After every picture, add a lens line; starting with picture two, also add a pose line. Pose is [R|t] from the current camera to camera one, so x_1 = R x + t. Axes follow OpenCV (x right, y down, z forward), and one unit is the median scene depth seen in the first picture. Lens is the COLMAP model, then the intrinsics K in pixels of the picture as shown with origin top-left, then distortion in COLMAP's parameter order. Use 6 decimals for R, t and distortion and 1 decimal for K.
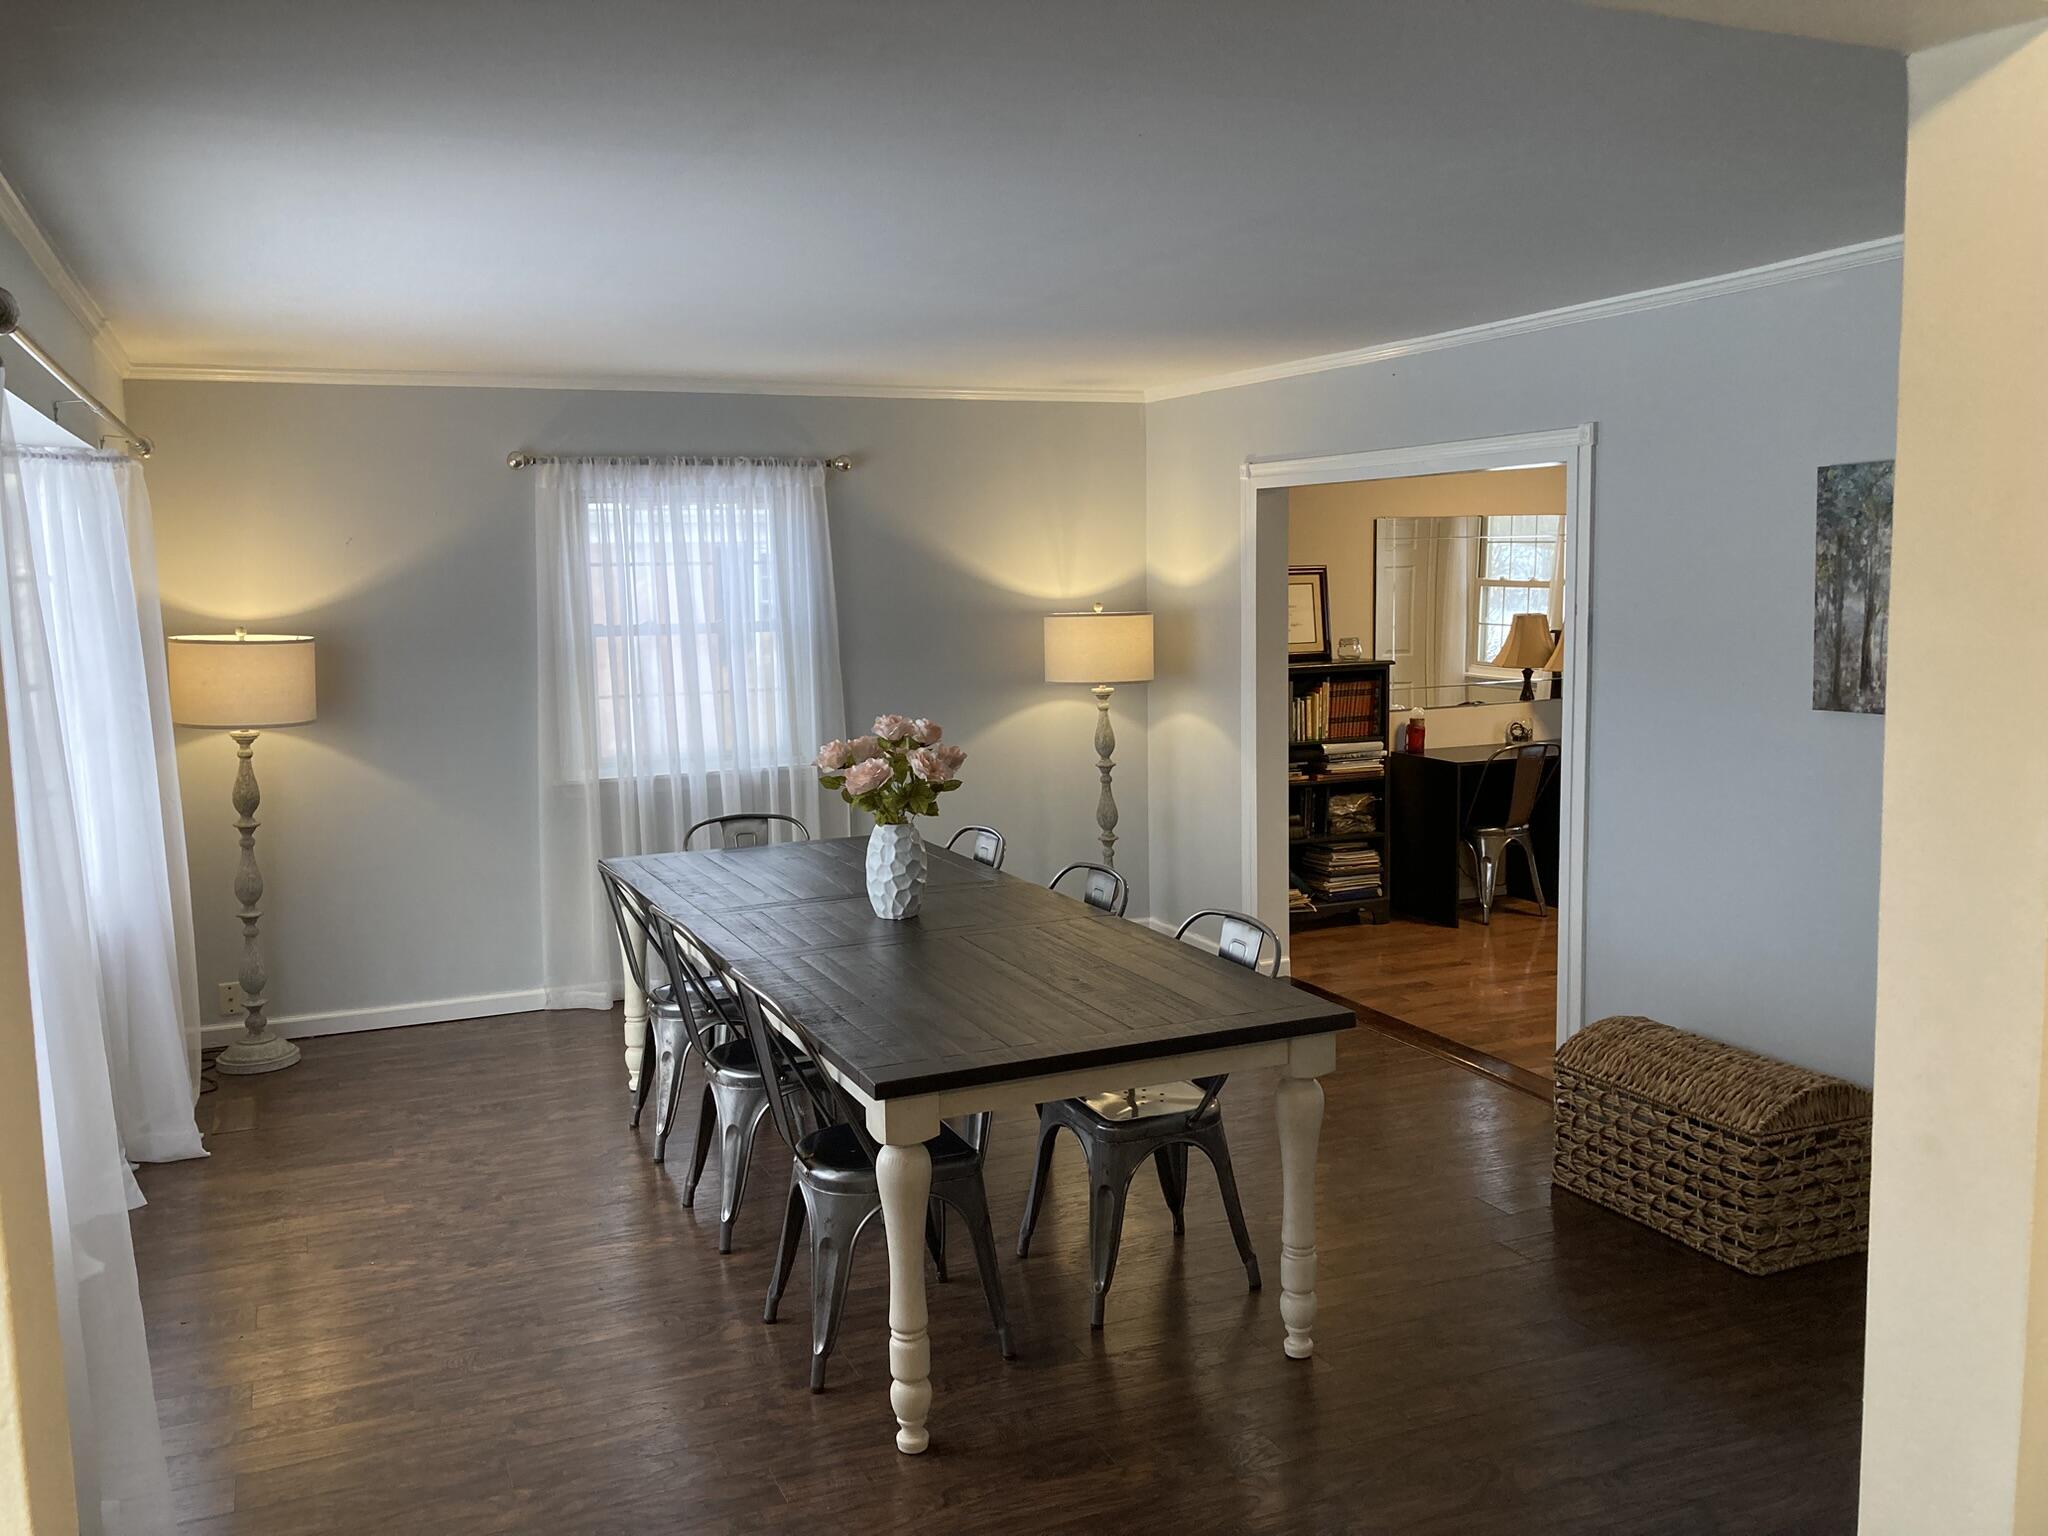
lens RADIAL K [[1686.3, 0, 1044.5], [0, 1686.3, 755.1], [0, 0, 1]] dist [0.058451, -0.091117]
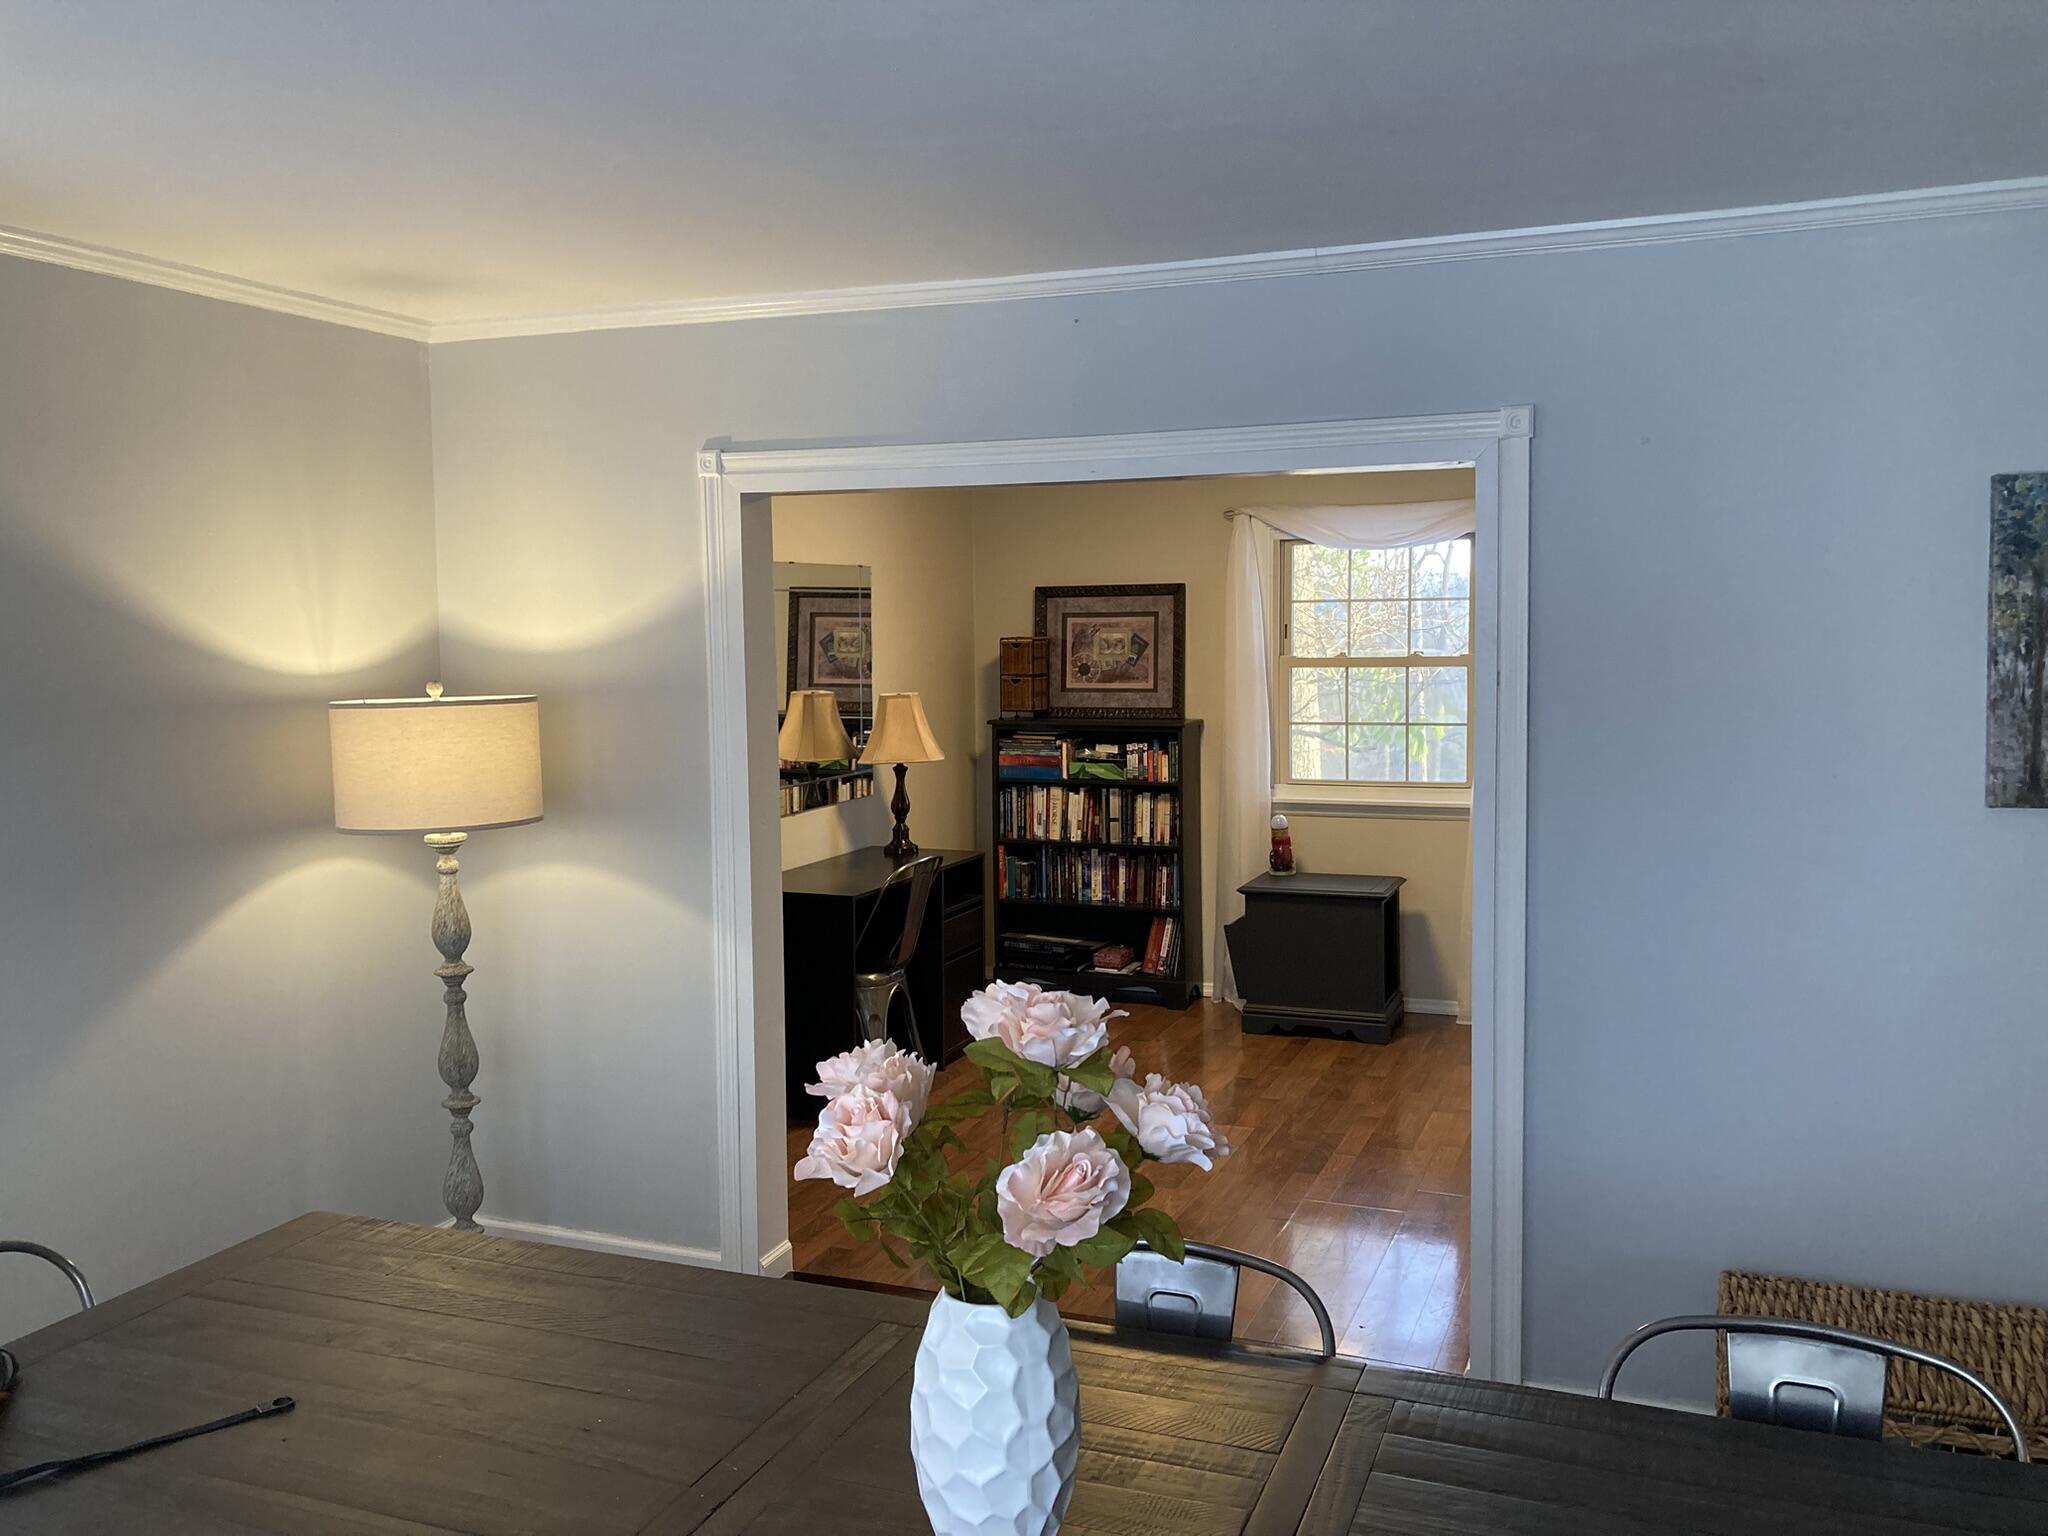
lens RADIAL K [[1694.2, 0, 1023.3], [0, 1694.2, 708.9], [0, 0, 1]] dist [0.056779, -0.003684]
pose [[0.720638, -0.033963, 0.692480, -0.229499], [0.079268, 0.996286, -0.033628, -0.049811], [-0.688766, 0.079125, 0.720653, 0.486898]]
